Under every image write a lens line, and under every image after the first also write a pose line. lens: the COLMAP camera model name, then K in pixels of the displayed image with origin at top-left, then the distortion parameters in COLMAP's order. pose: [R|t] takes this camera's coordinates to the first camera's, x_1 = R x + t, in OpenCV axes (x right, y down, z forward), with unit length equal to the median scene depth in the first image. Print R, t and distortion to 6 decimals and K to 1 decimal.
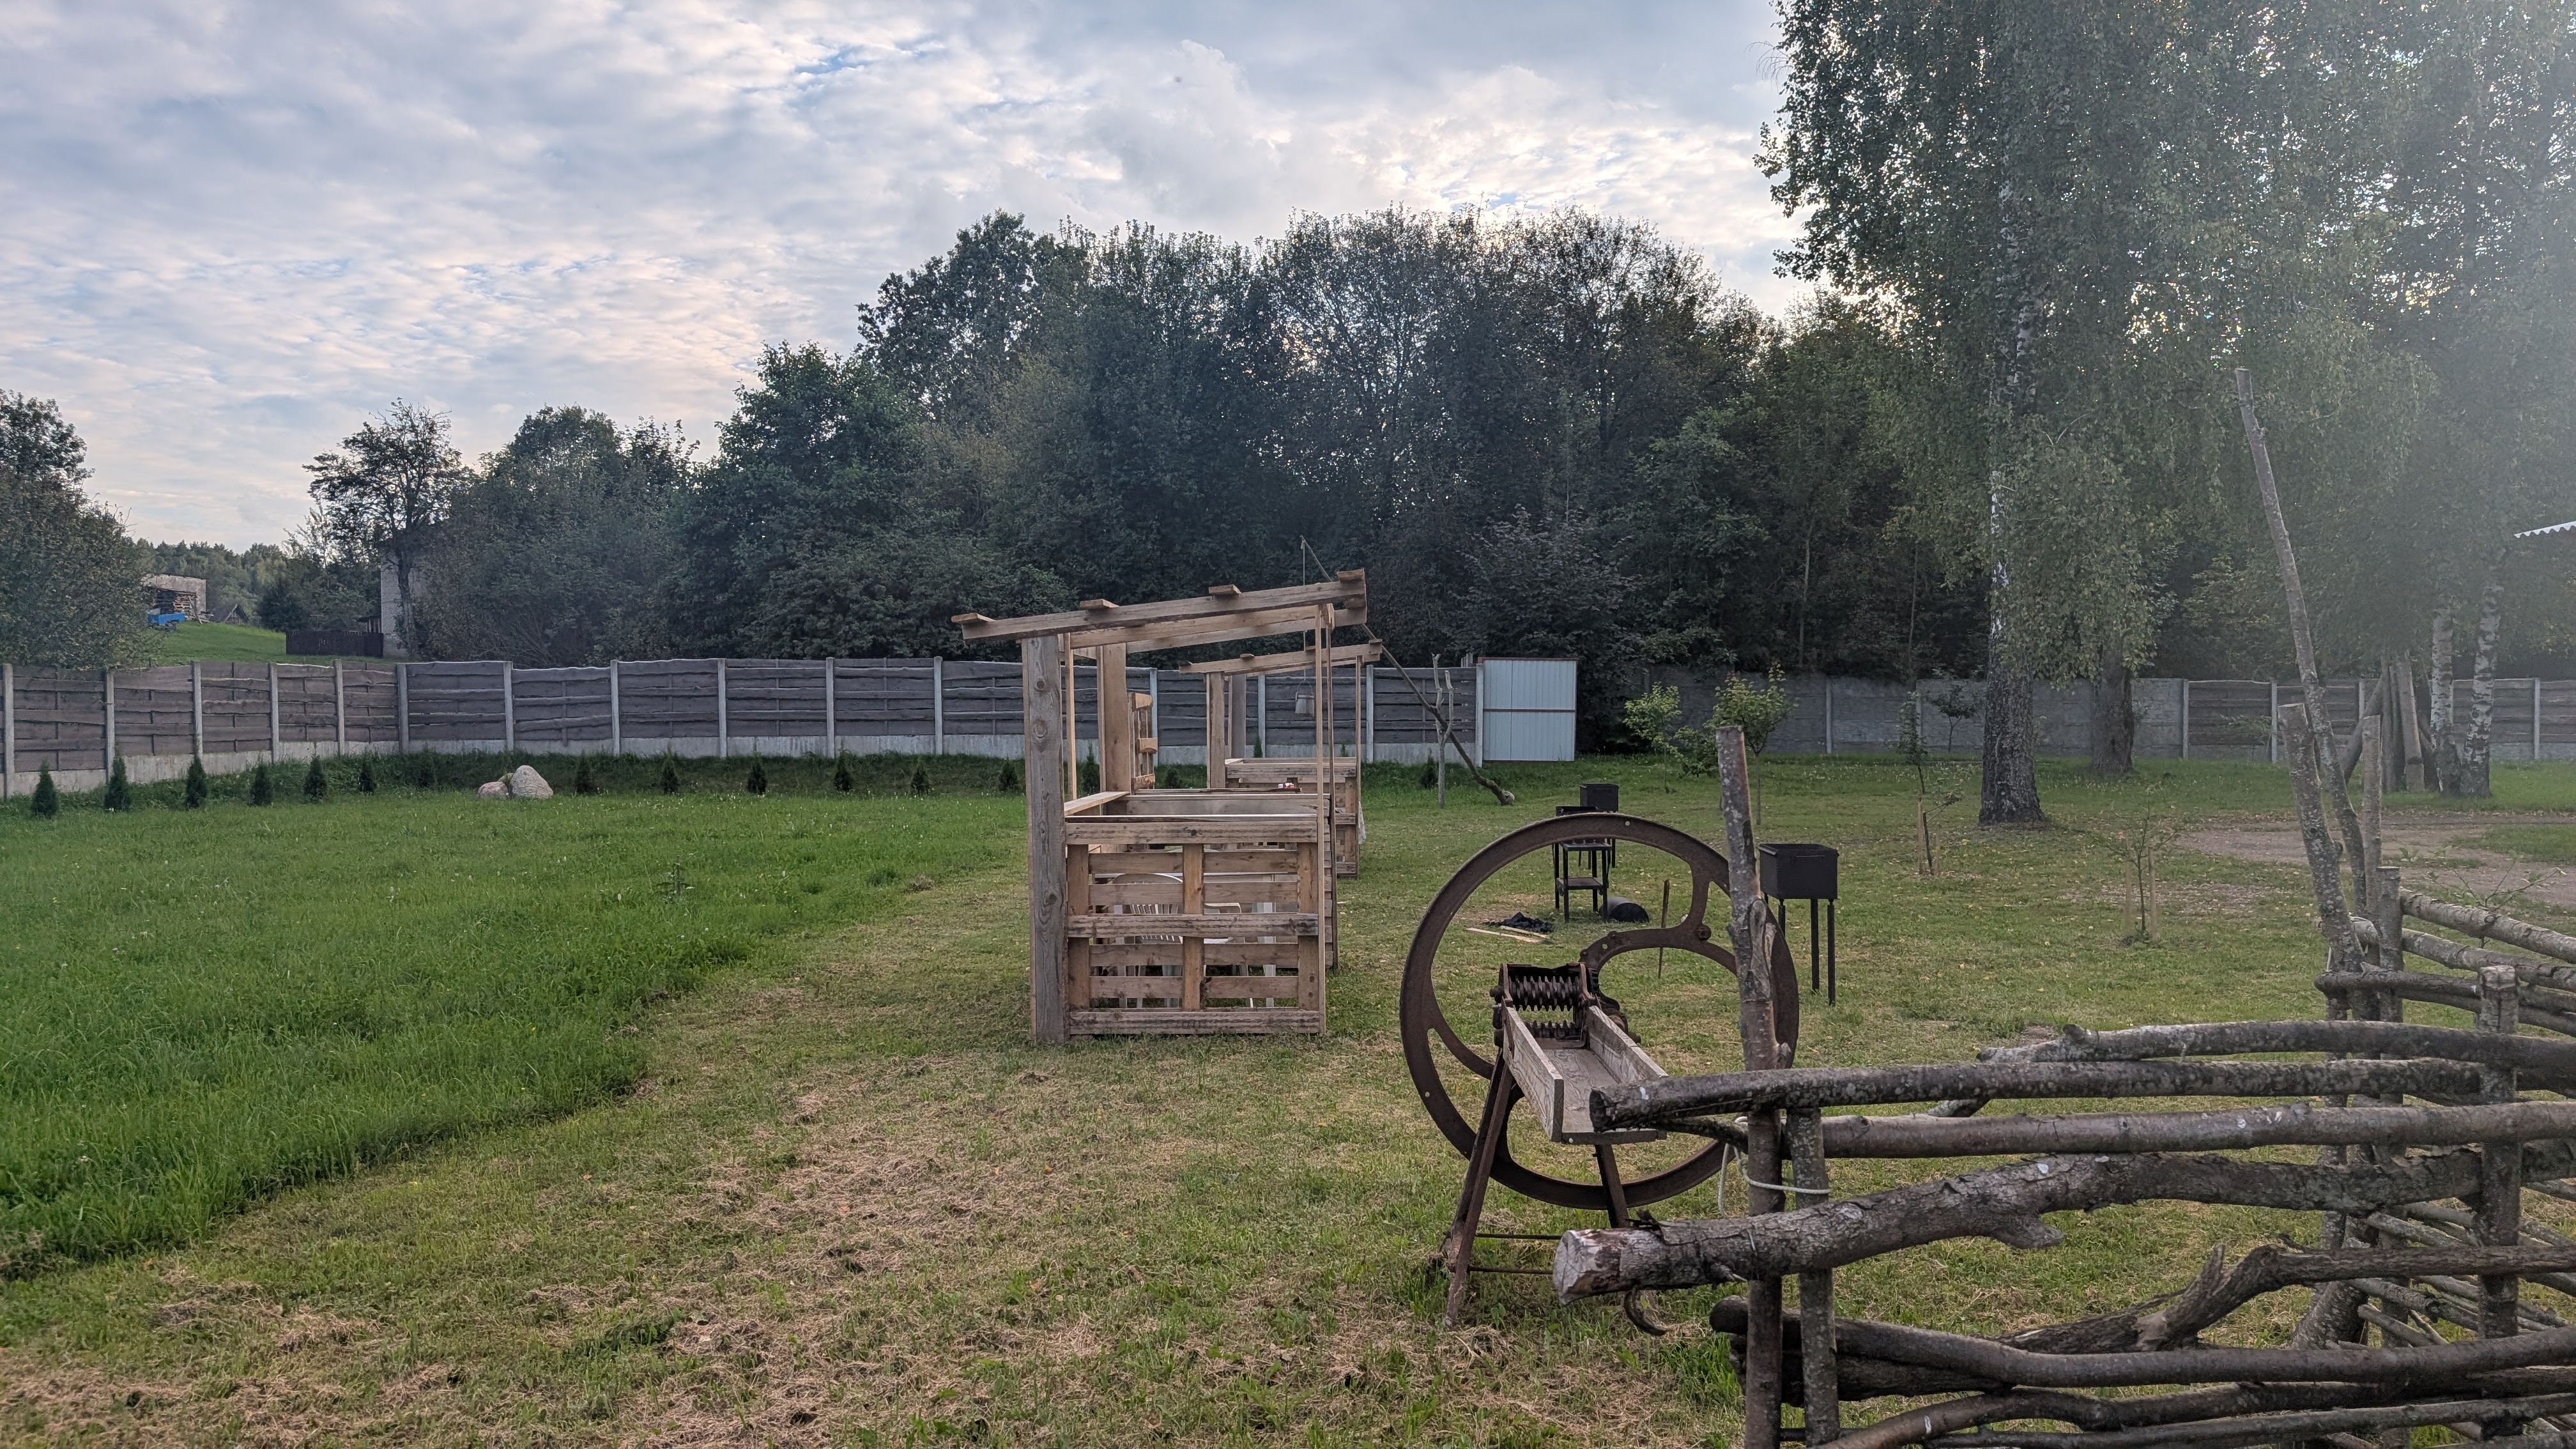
lens RADIAL K [[1866.3, 0, 1287.9], [0, 1866.3, 812.8], [0, 0, 1]] dist [0.011571, -0.000528]
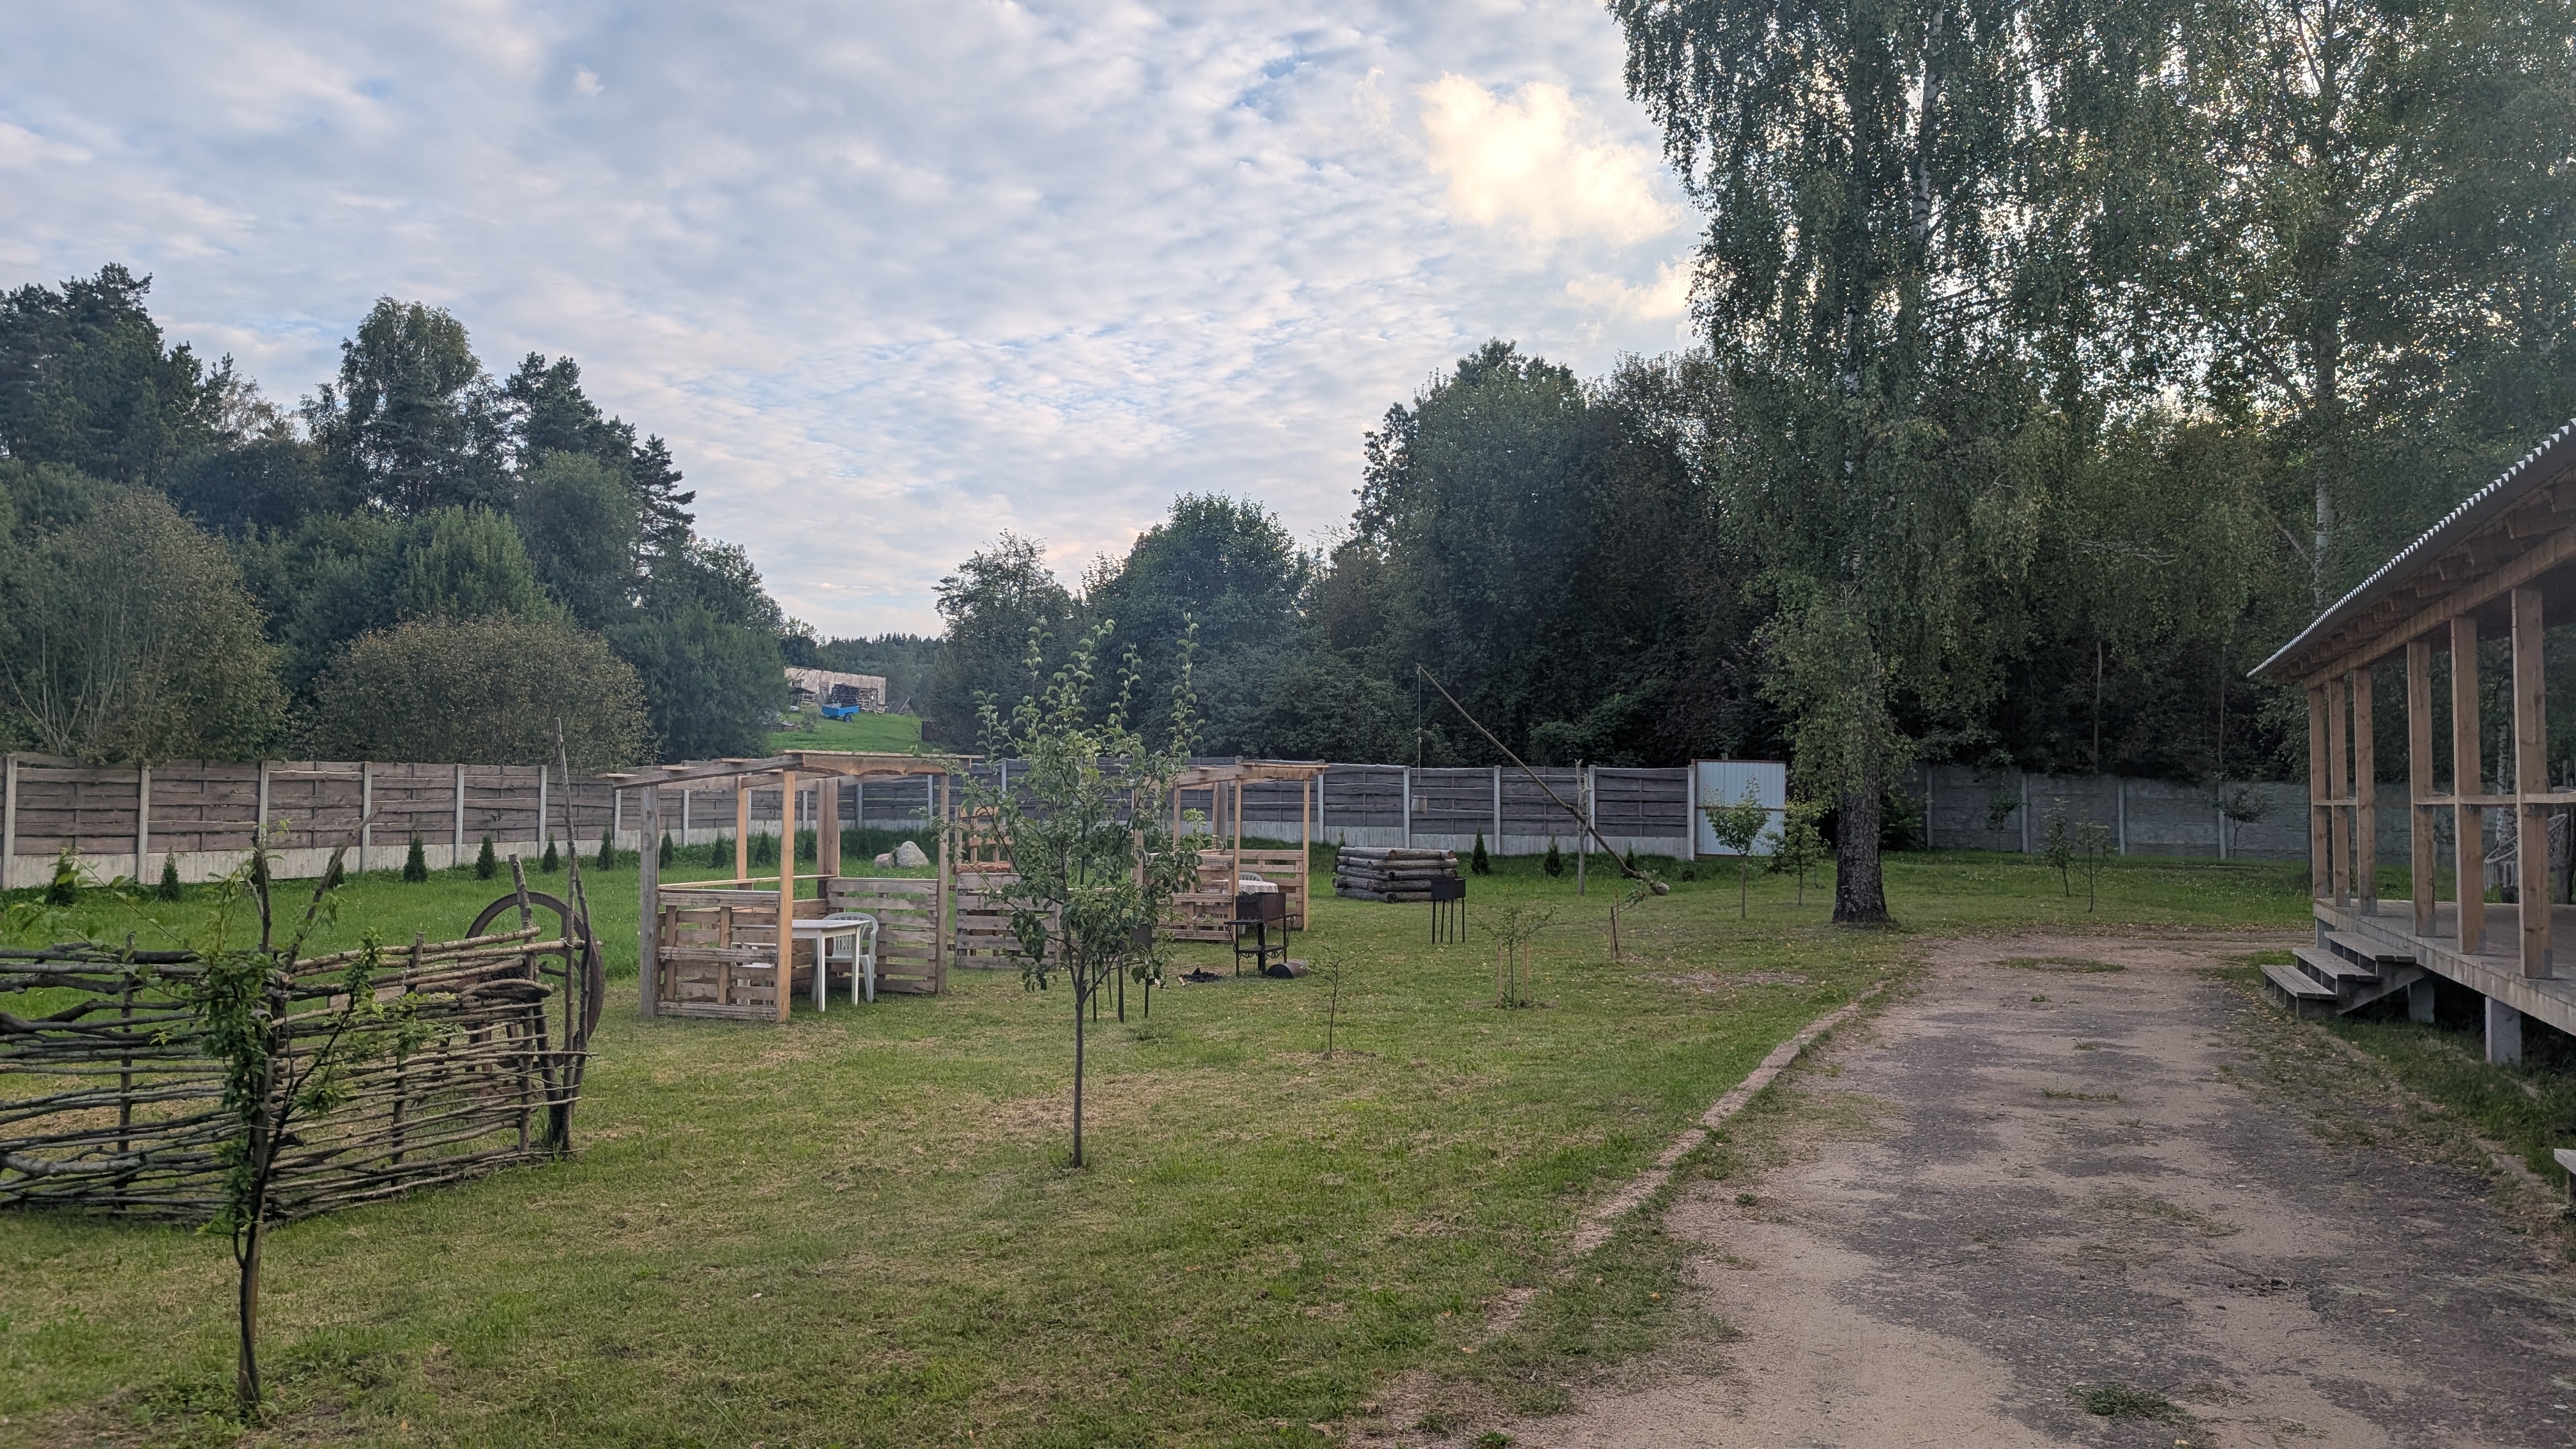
lens RADIAL K [[1856.0, 0, 1288.0], [0, 1856.0, 724.5], [0, 0, 1]] dist [0.126393, -0.180790]
pose [[0.940085, -0.001541, -0.340936, 0.215633], [-0.028626, 0.996102, -0.083434, -0.004409], [0.339736, 0.088195, 0.936377, -0.097097]]
